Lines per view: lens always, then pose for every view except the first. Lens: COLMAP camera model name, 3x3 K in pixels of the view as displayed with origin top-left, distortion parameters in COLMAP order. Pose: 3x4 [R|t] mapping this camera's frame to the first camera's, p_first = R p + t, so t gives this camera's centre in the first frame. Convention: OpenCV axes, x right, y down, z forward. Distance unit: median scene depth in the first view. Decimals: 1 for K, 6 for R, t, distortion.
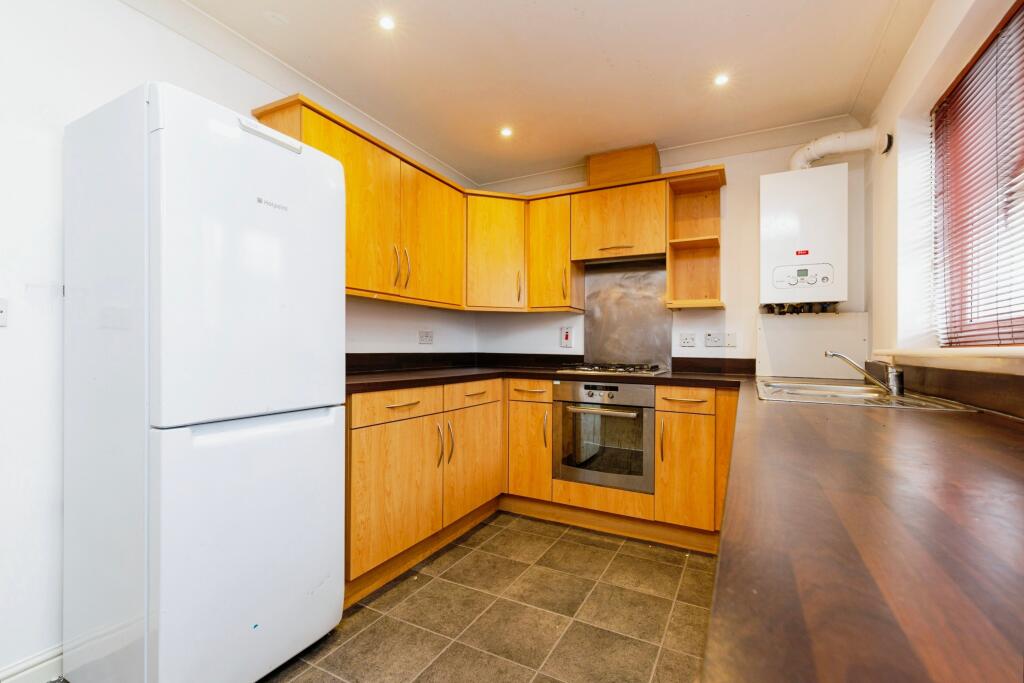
lens RADIAL K [[448.9, 0, 512.7], [0, 448.9, 344.5], [0, 0, 1]] dist [0.005241, -0.000832]
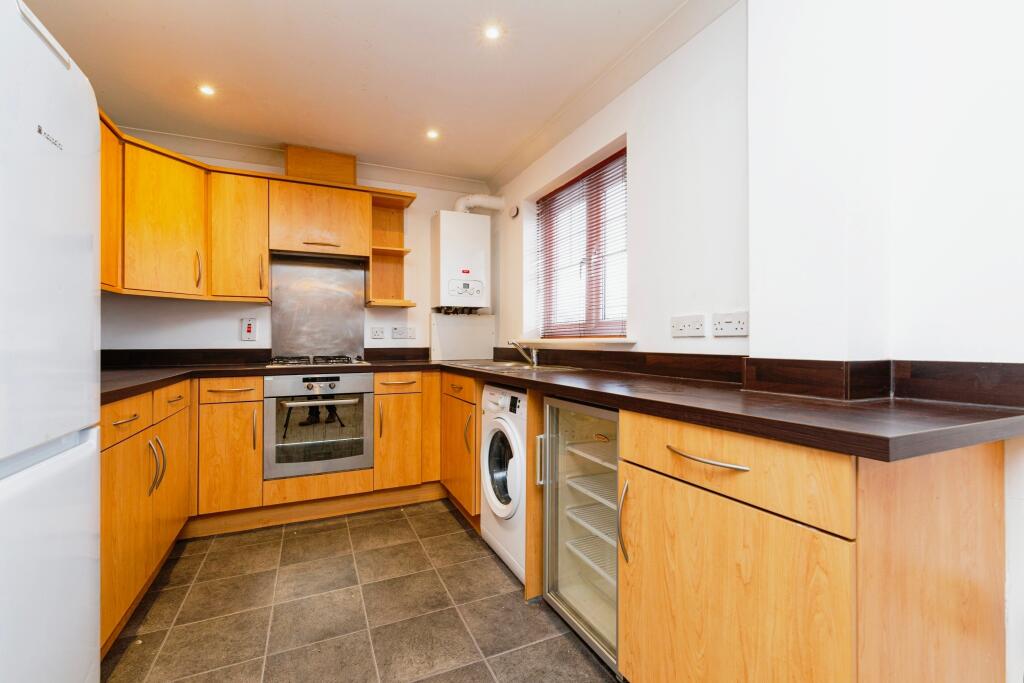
lens RADIAL K [[448.9, 0, 515.7], [0, 448.9, 337.5], [0, 0, 1]] dist [0.005241, -0.000832]
pose [[0.608040, -0.007294, 0.793873, -0.365214], [0.005672, 0.999972, 0.004844, -0.002797], [-0.793886, 0.001557, 0.608064, 0.013557]]
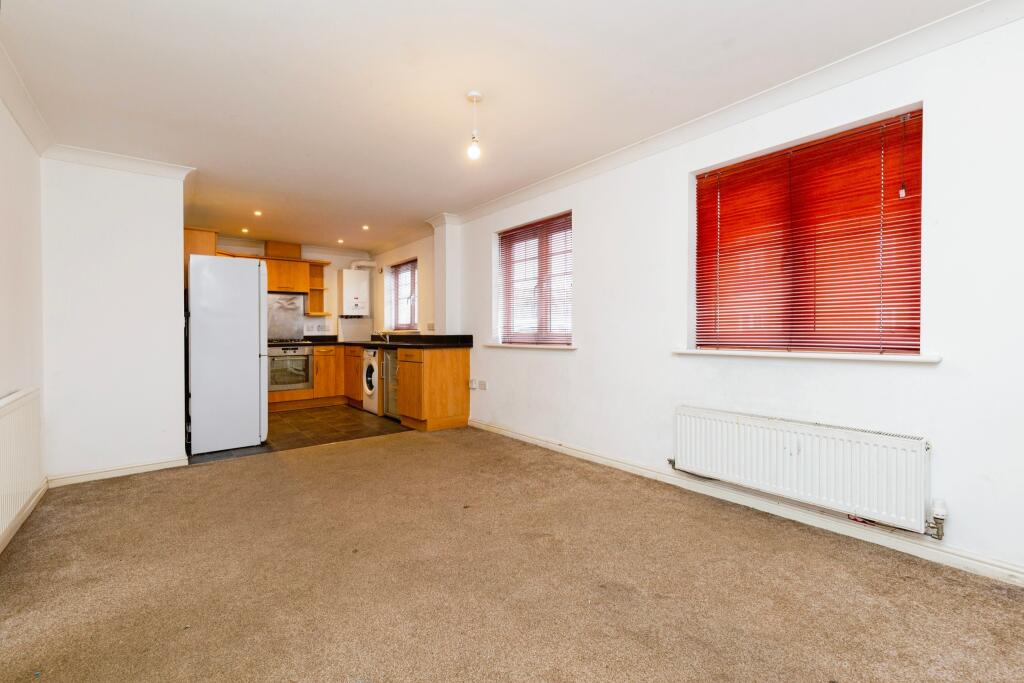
lens RADIAL K [[448.9, 0, 521.0], [0, 448.9, 333.7], [0, 0, 1]] dist [0.005241, -0.000832]
pose [[0.400926, -0.019231, 0.915908, -1.543821], [0.008445, 0.999815, 0.017296, -0.015025], [-0.916071, 0.000800, 0.401014, -1.113694]]
